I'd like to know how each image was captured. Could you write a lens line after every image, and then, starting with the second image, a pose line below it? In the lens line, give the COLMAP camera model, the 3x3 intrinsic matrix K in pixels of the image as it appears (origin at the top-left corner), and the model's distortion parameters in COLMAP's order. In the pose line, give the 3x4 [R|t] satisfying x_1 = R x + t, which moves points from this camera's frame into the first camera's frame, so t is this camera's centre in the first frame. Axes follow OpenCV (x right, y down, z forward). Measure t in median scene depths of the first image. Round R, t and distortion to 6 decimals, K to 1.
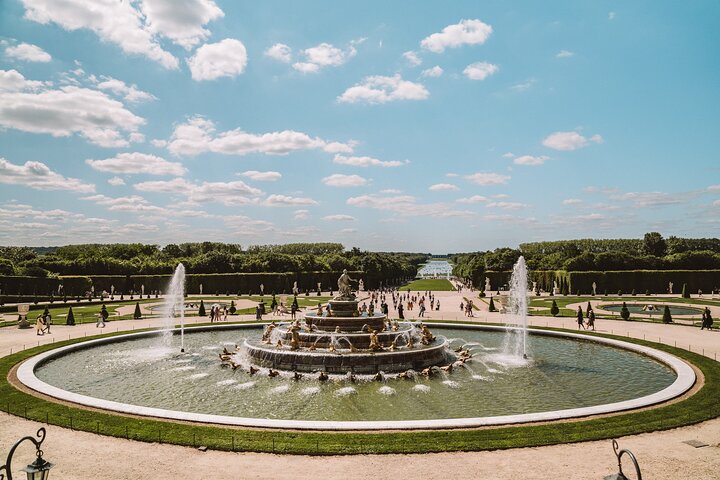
lens RADIAL K [[351.8, 0, 360.0], [0, 351.8, 240.0], [0, 0, 1]] dist [-0.014170, 0.000035]
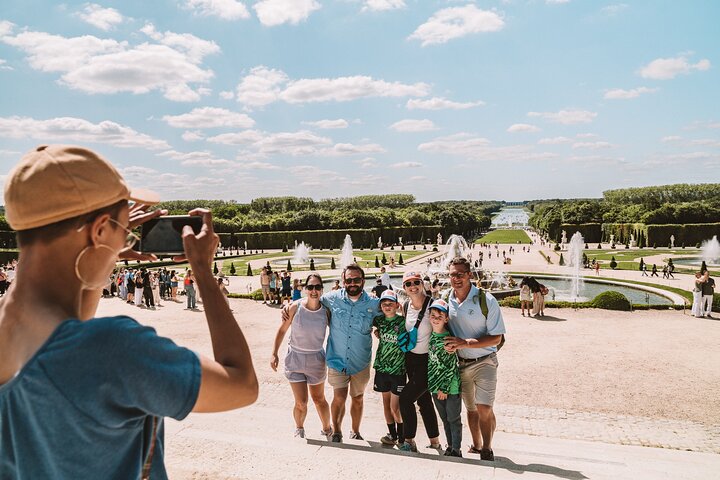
lens RADIAL K [[536.2, 0, 360.0], [0, 536.2, 240.0], [0, 0, 1]] dist [-0.002623, -0.001085]
pose [[0.999004, -0.004144, -0.044427, -0.148370], [0.011422, 0.986254, 0.164844, -0.123145], [0.043133, -0.165187, 0.985319, -0.529677]]
